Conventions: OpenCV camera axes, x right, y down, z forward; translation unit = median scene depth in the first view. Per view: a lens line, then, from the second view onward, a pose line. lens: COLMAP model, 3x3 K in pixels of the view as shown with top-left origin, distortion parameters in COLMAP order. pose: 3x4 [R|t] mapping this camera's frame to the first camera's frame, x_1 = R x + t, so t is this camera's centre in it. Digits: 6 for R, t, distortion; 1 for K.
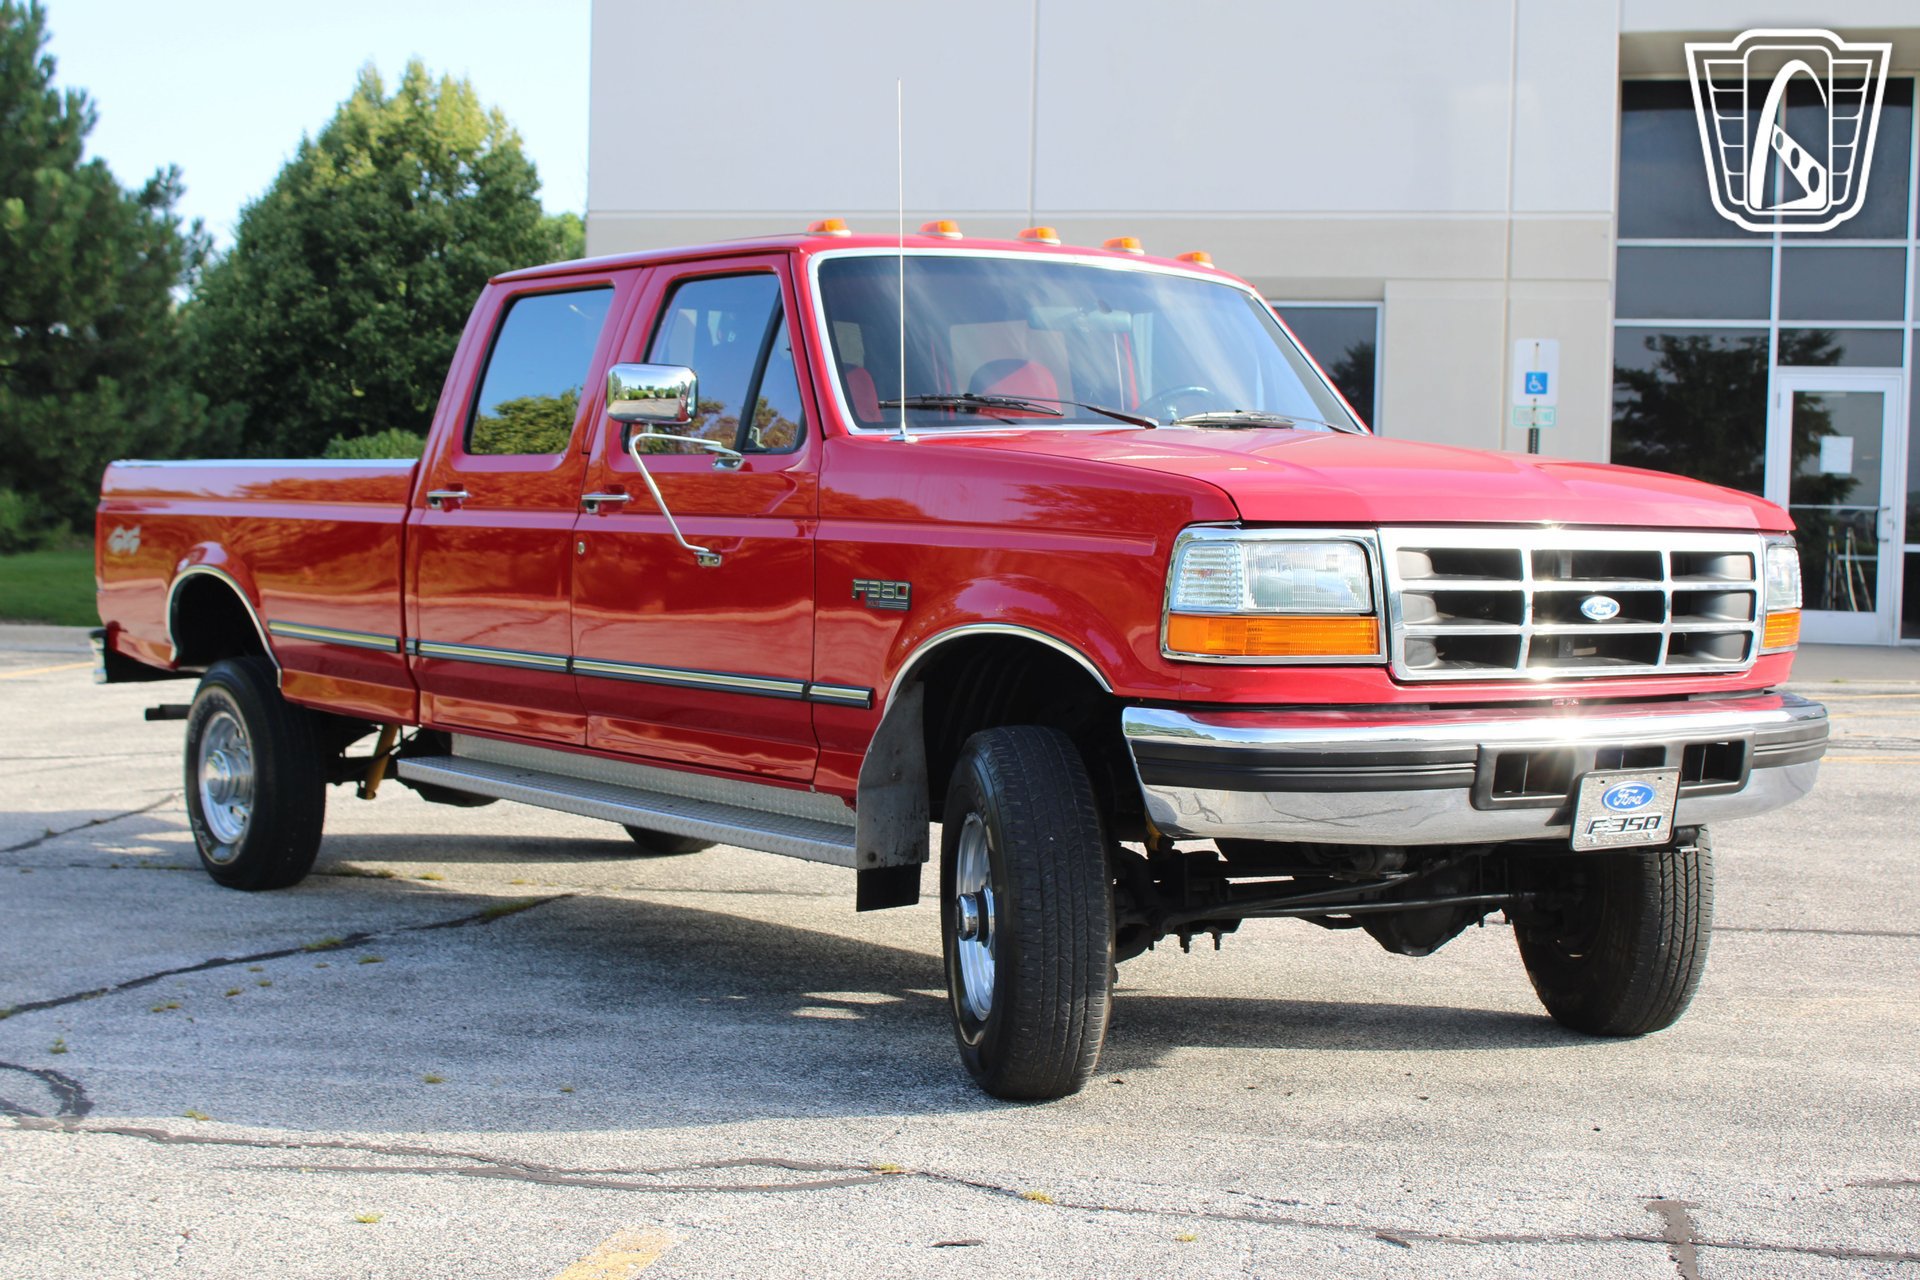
lens RADIAL K [[2806.2, 0, 960.0], [0, 2806.2, 640.0], [0, 0, 1]] dist [-0.058923, 0.197140]
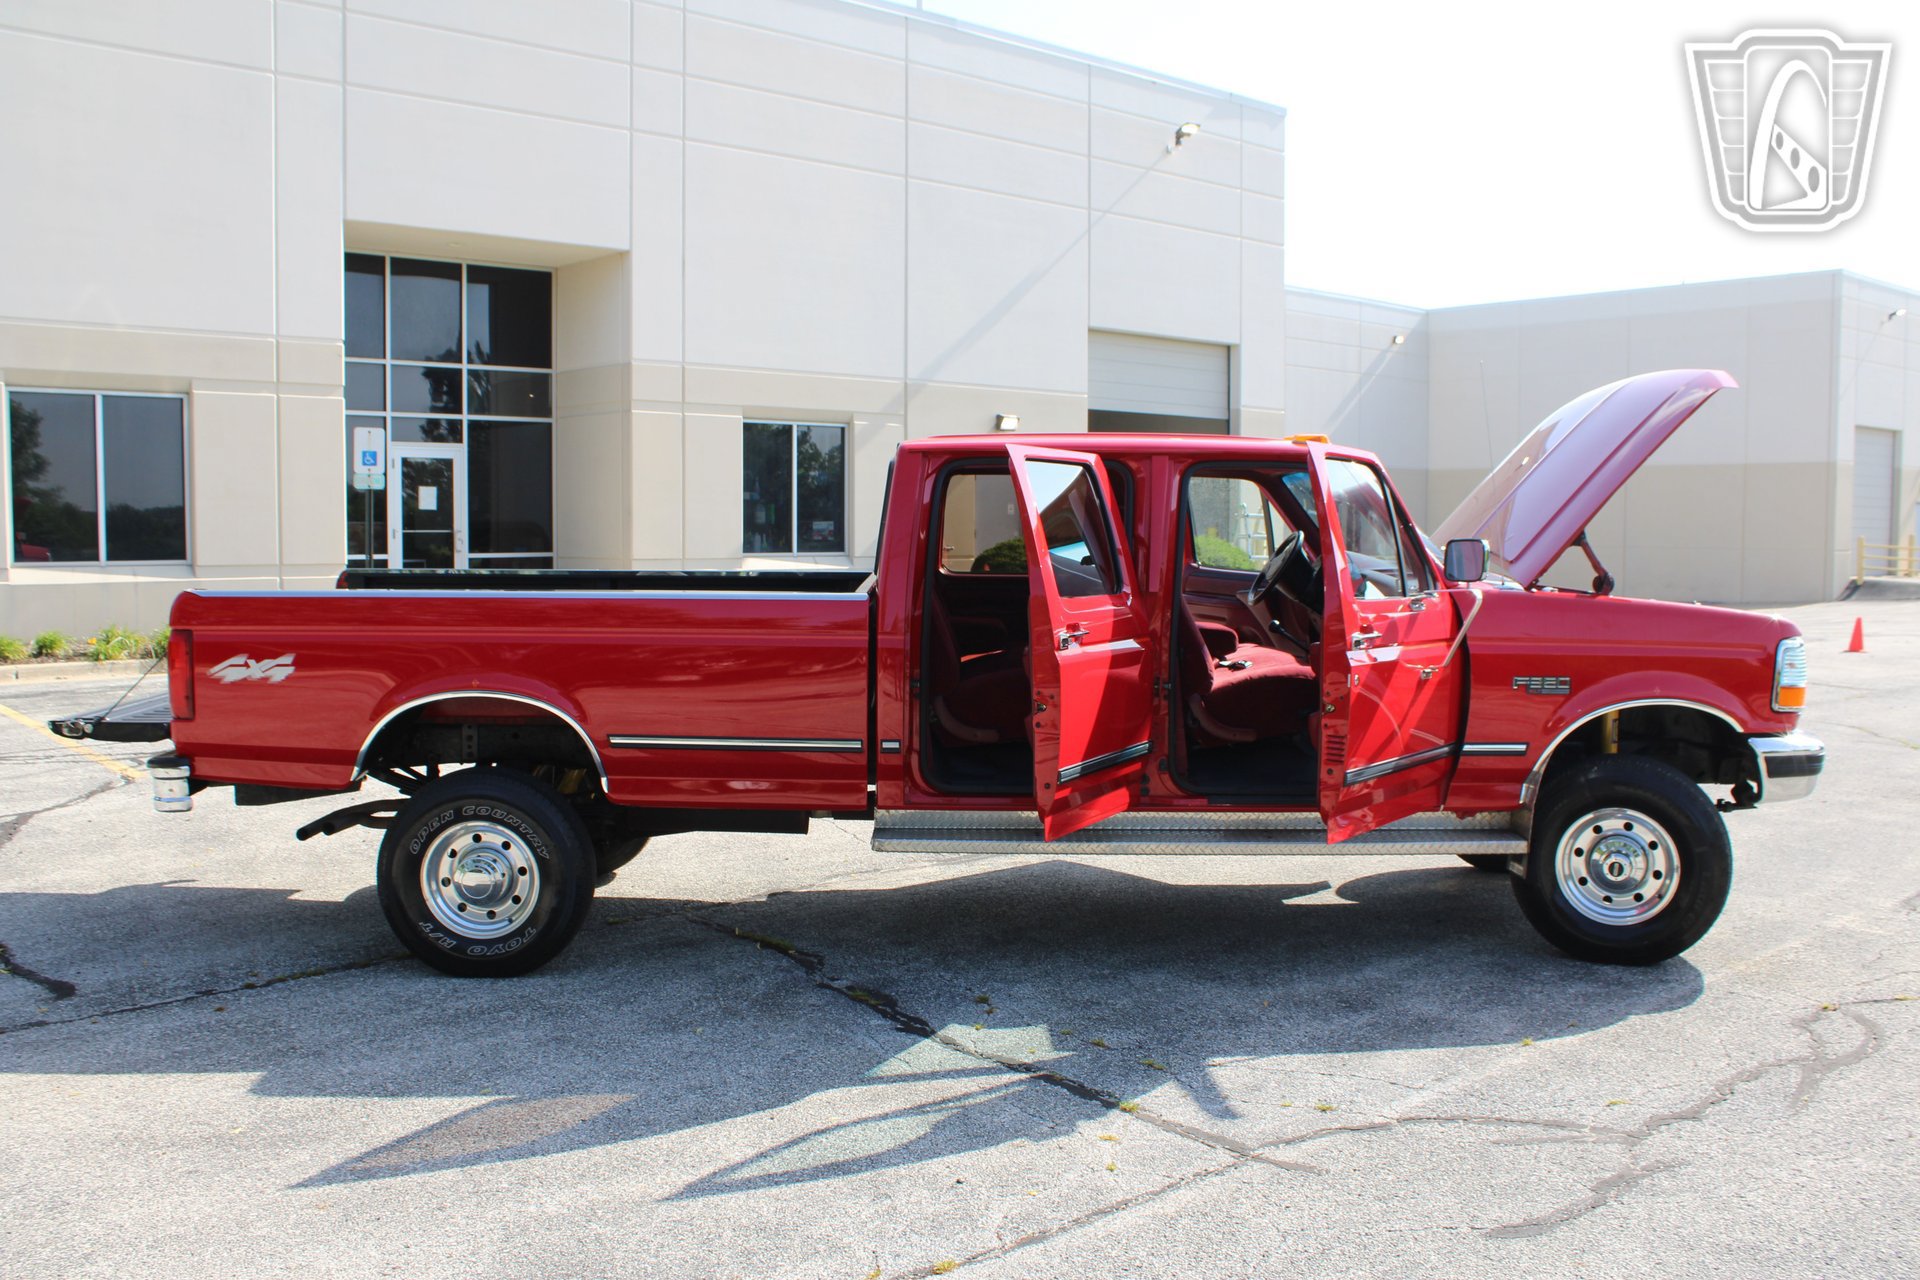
lens RADIAL K [[1718.8, 0, 959.1], [0, 1718.8, 652.5], [0, 0, 1]] dist [-0.139478, 0.119359]
pose [[0.592143, -0.079069, 0.801944, -0.914132], [0.040958, 0.996841, 0.068043, -0.104308], [-0.804791, -0.007445, 0.593511, 0.613883]]
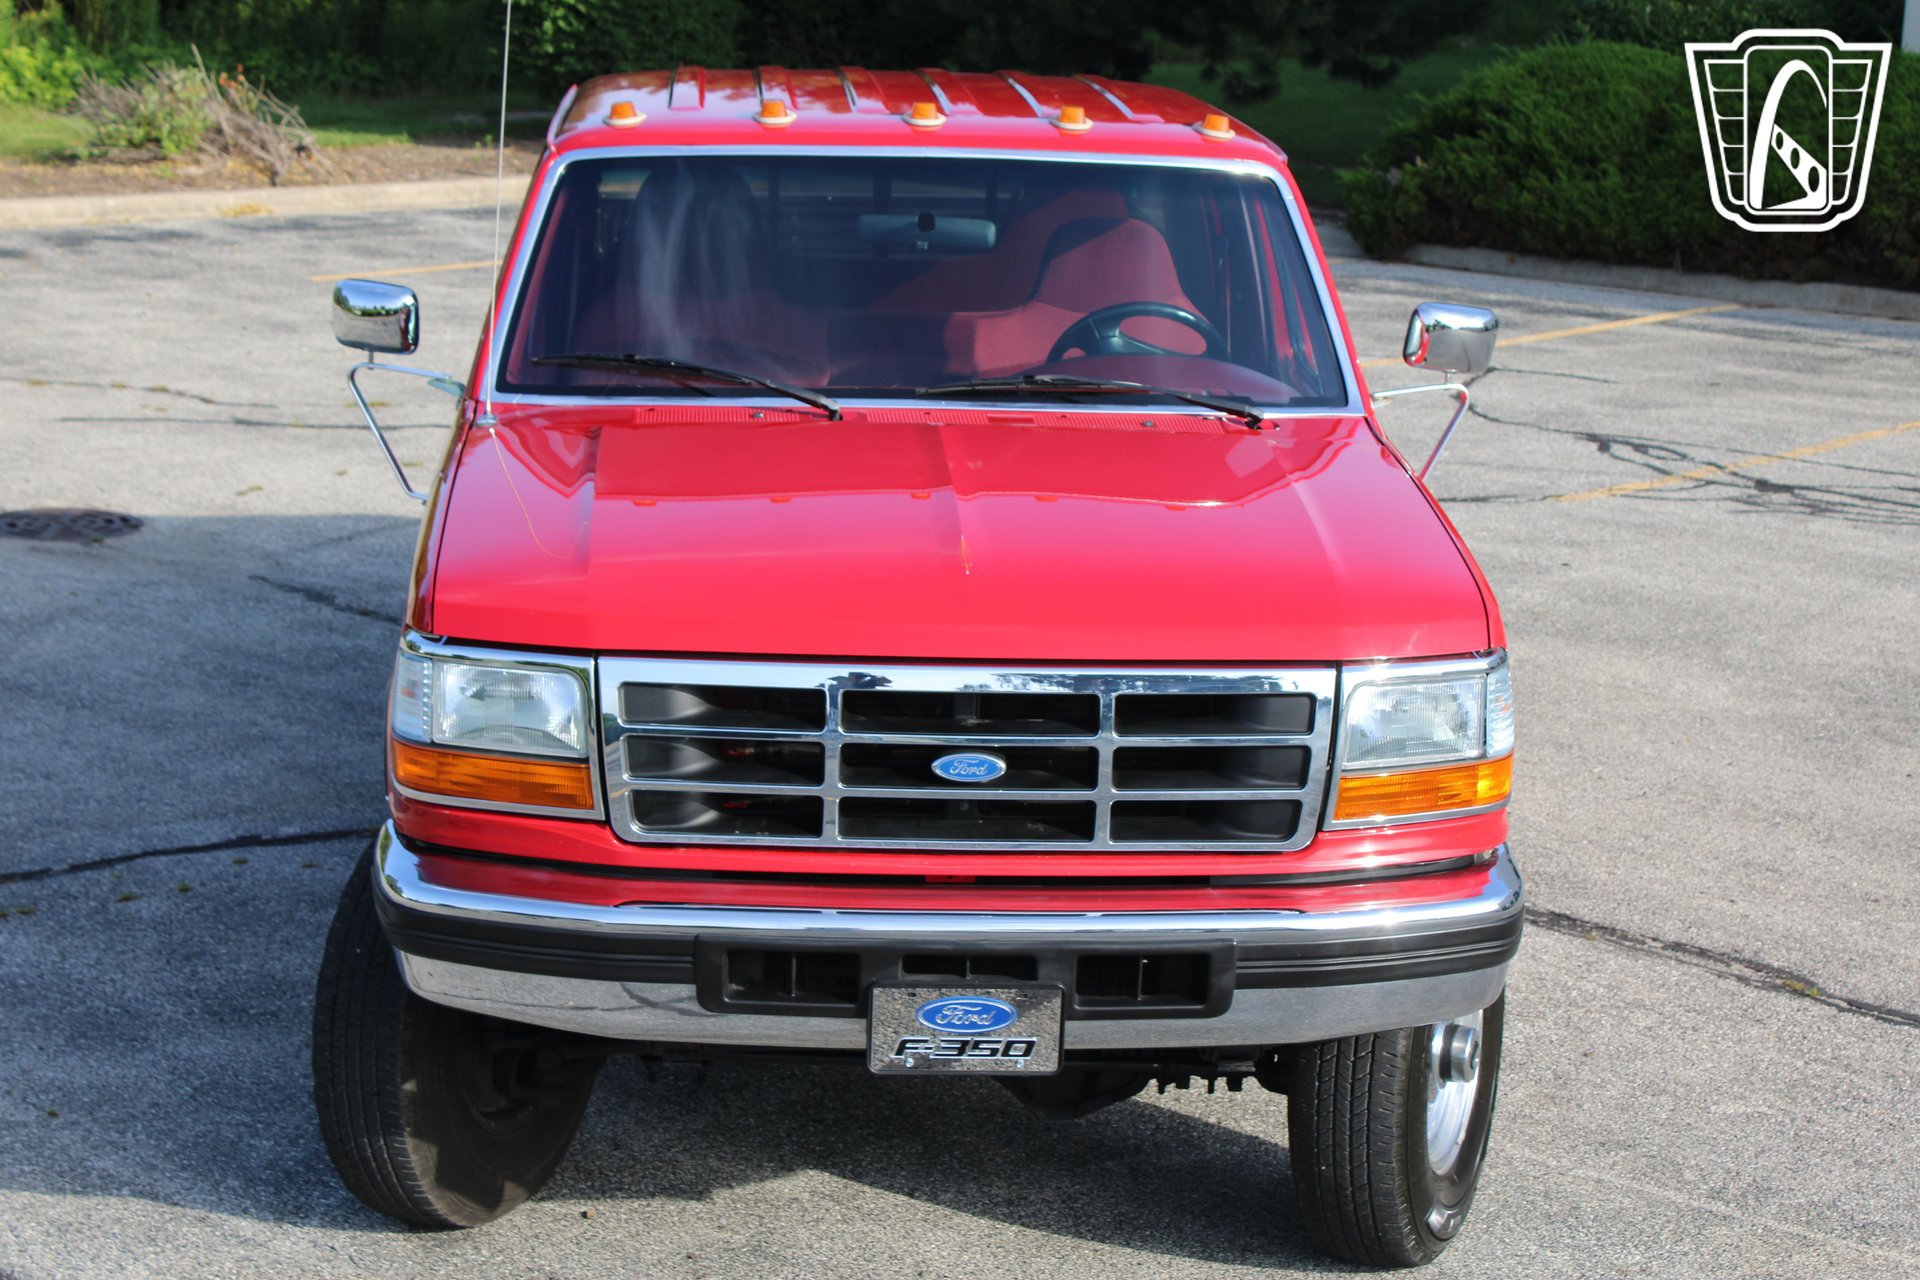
lens RADIAL K [[3741.2, 0, 939.1], [0, 3741.2, 579.5], [0, 0, 1]] dist [0.002621, 0.259766]
pose [[0.834676, 0.112363, -0.539157, 0.647907], [-0.036680, 0.988134, 0.149147, -0.181313], [0.549518, -0.104714, 0.828894, 0.122702]]
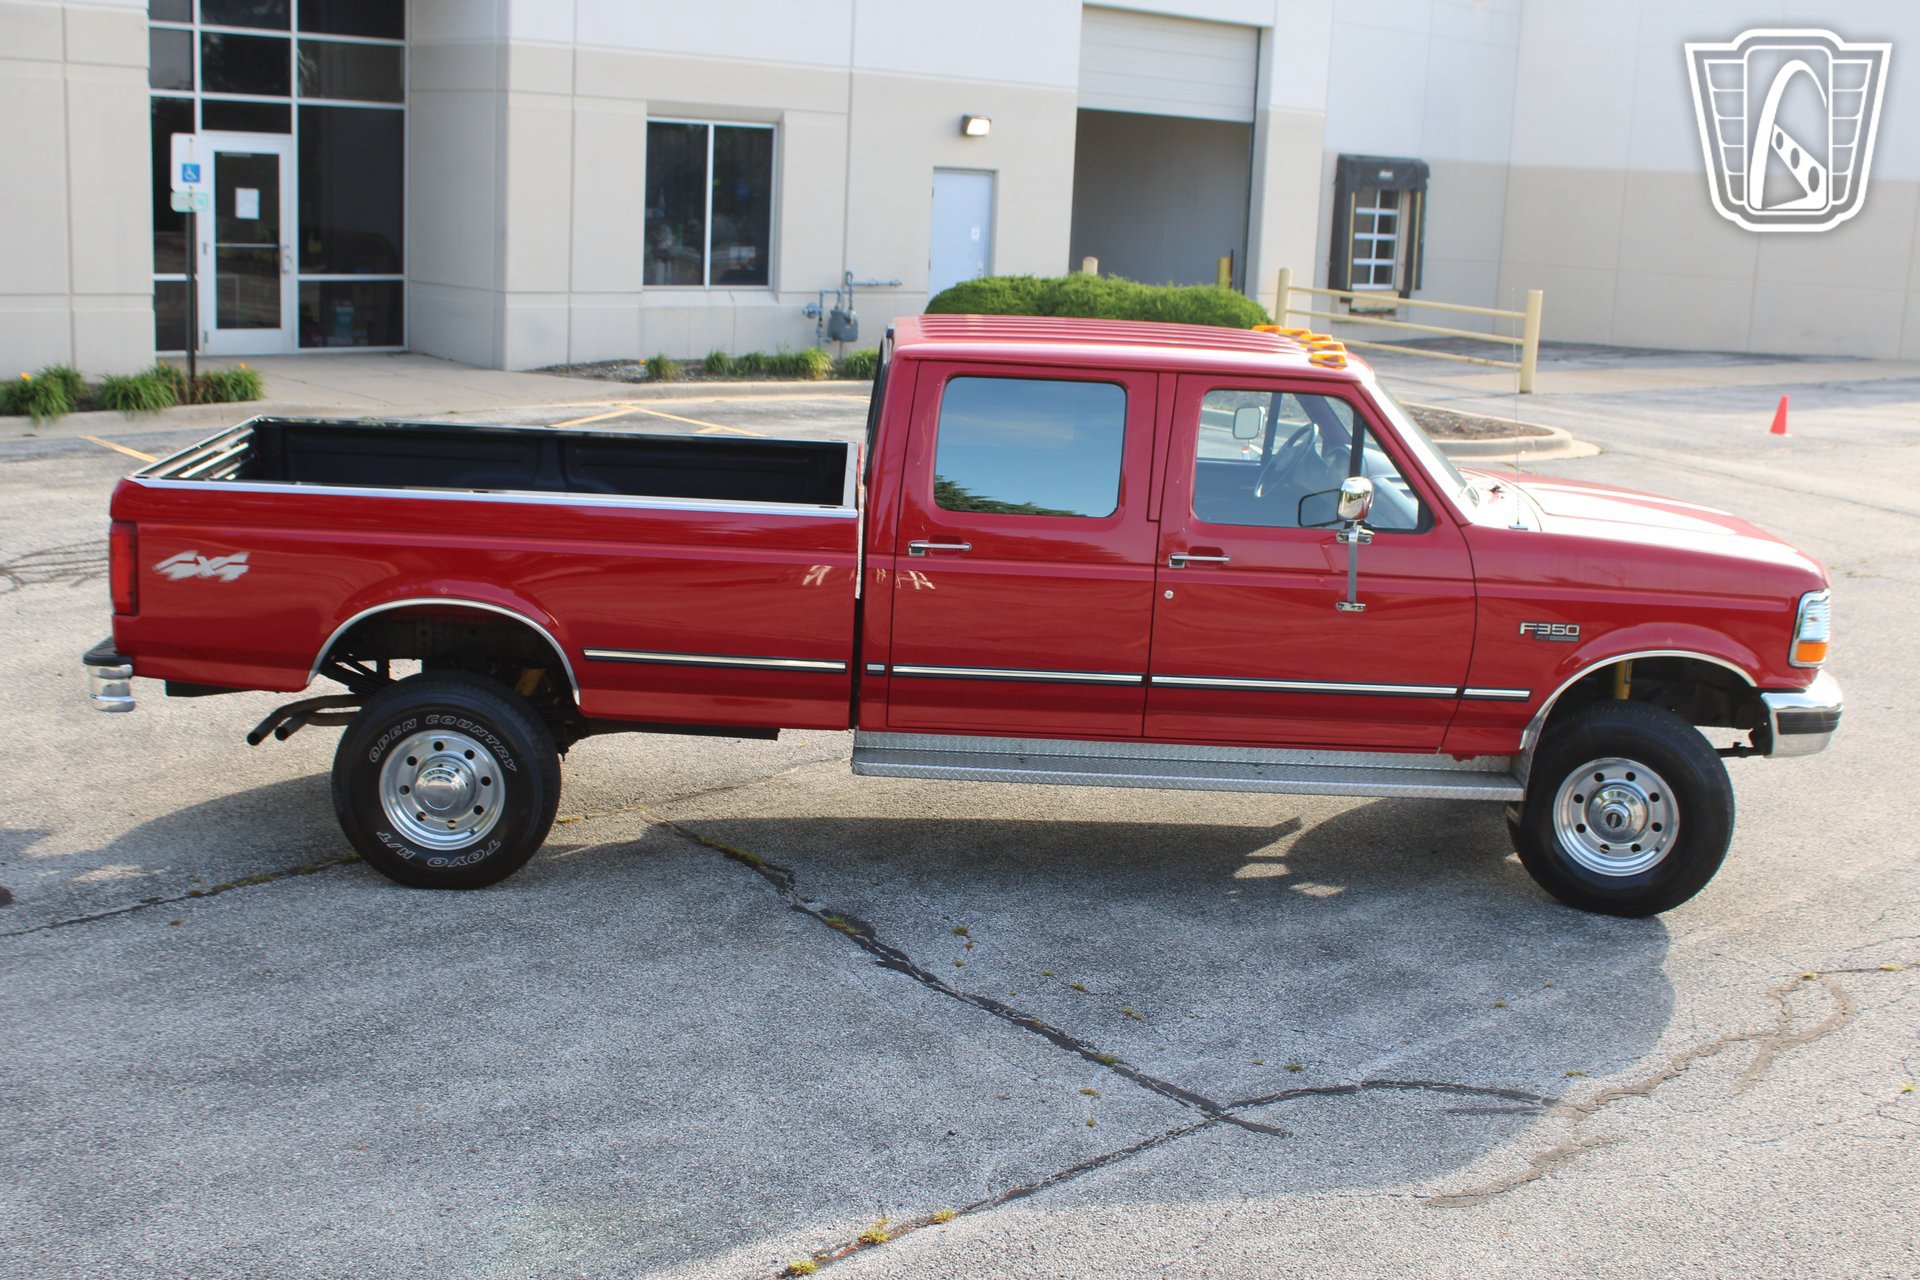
lens RADIAL K [[2254.7, 0, 960.0], [0, 2254.7, 640.0], [0, 0, 1]] dist [-0.078058, 0.065656]
pose [[0.568294, -0.161044, 0.806912, -1.112035], [-0.001879, 0.980403, 0.196993, -0.233512], [-0.822824, -0.113466, 0.556854, 0.506694]]
